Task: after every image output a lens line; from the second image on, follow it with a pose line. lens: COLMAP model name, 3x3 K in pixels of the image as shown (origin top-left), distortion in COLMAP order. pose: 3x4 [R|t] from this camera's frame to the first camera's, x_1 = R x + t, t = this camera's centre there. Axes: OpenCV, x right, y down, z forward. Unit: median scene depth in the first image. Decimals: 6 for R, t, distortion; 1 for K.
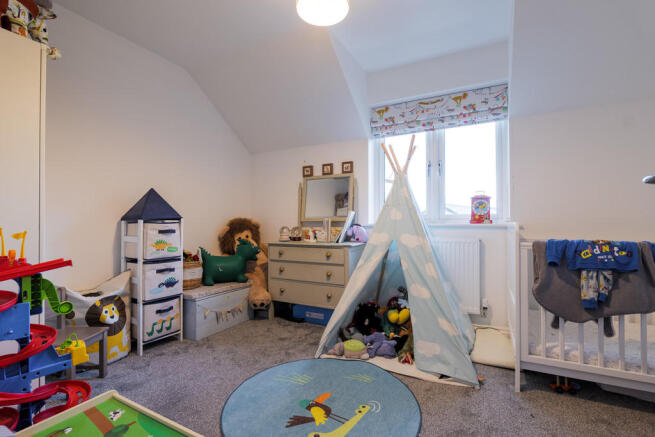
lens RADIAL K [[307.2, 0, 330.1], [0, 307.2, 217.4], [0, 0, 1]] dist [-0.013298, 0.000218]
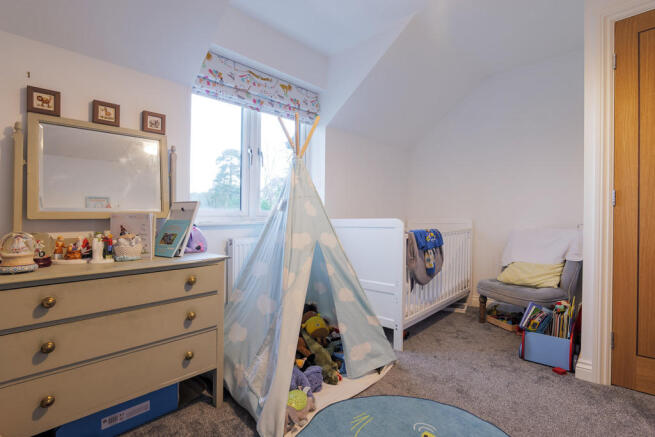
lens RADIAL K [[307.2, 0, 329.2], [0, 307.2, 218.5], [0, 0, 1]] dist [-0.013298, 0.000218]
pose [[0.271734, -0.002784, 0.962368, -0.432441], [-0.007328, 0.999961, 0.004962, 0.008372], [-0.962345, -0.008401, 0.271703, 0.583810]]
